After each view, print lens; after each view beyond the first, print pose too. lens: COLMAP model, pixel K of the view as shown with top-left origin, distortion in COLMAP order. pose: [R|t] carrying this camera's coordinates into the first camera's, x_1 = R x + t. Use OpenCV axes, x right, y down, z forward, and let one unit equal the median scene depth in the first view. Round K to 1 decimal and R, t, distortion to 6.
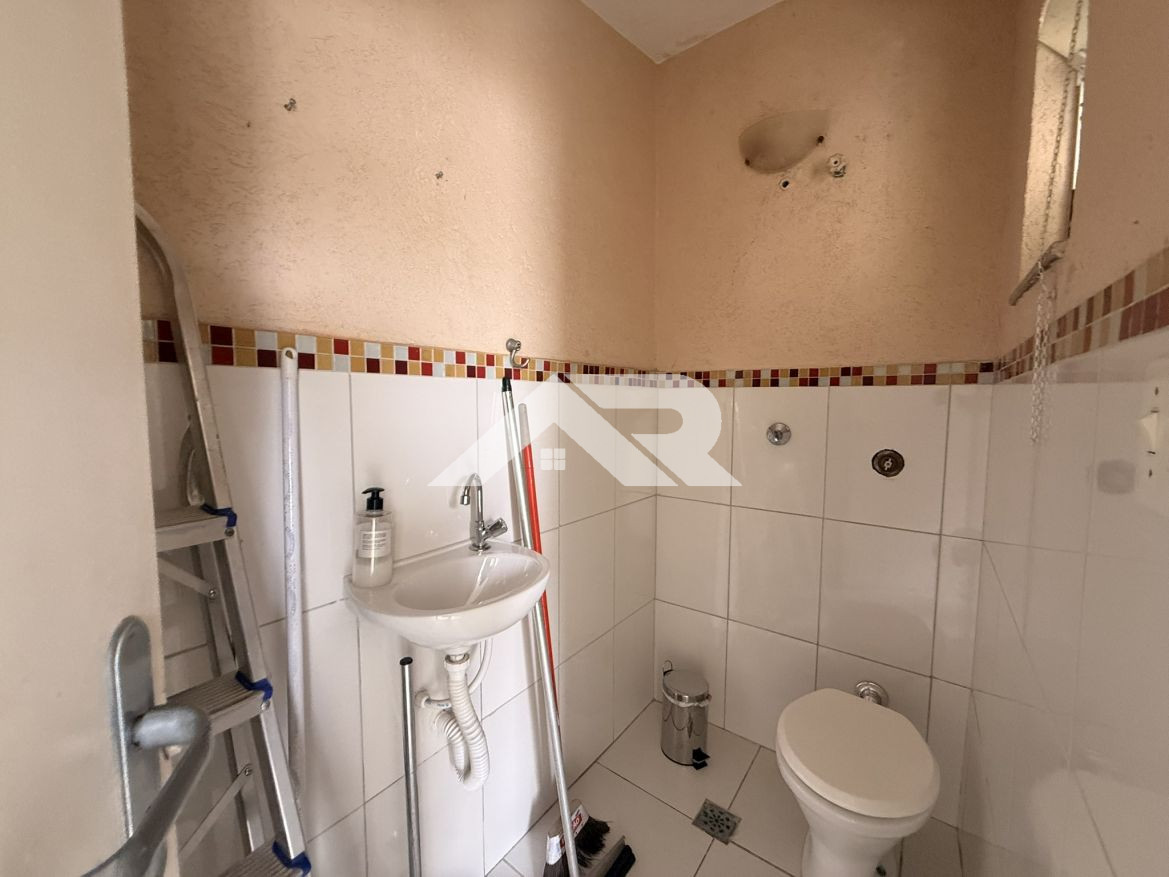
lens RADIAL K [[467.4, 0, 586.3], [0, 467.4, 437.3], [0, 0, 1]] dist [-0.002751, 0.001191]
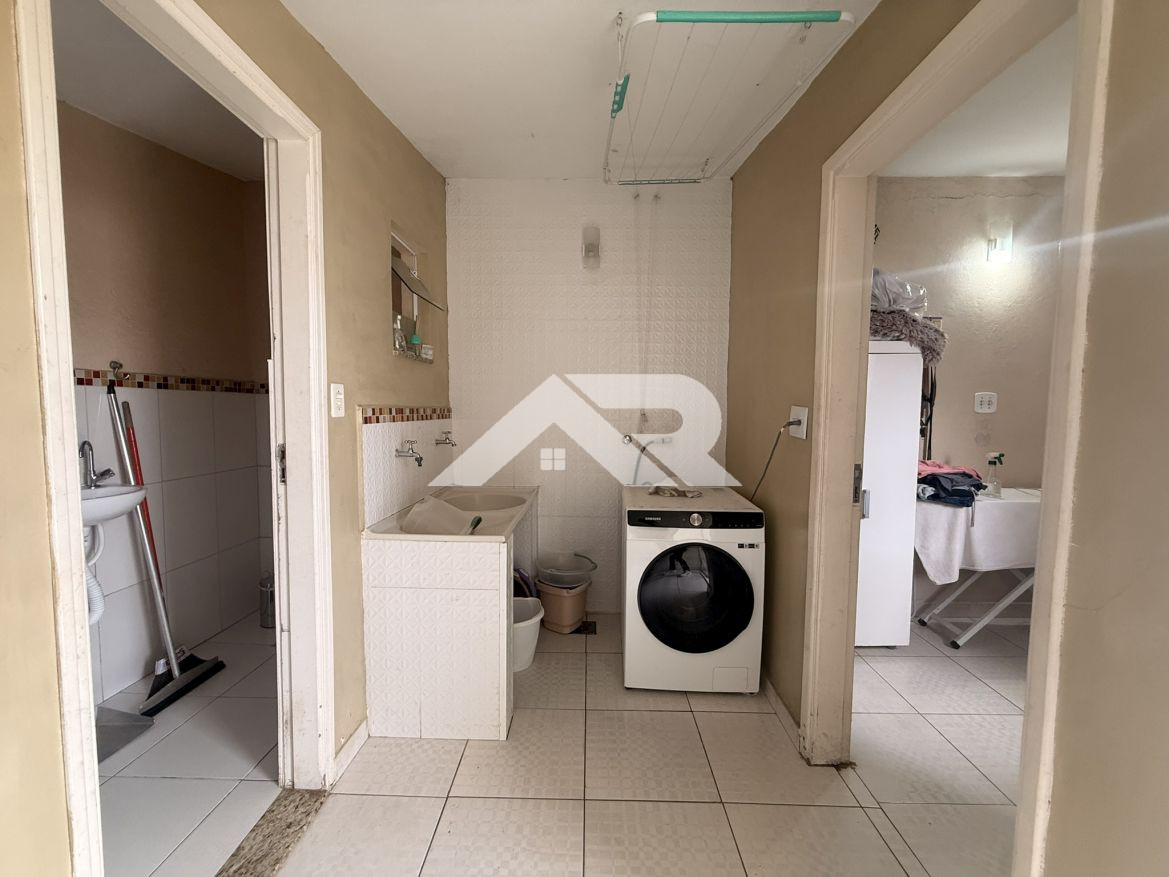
lens RADIAL K [[467.4, 0, 579.2], [0, 467.4, 435.8], [0, 0, 1]] dist [-0.002751, 0.001191]
pose [[0.820383, -0.033102, 0.570855, 0.225798], [0.044509, 0.998991, -0.006037, 0.125726], [-0.570079, 0.030361, 0.821028, -1.214937]]
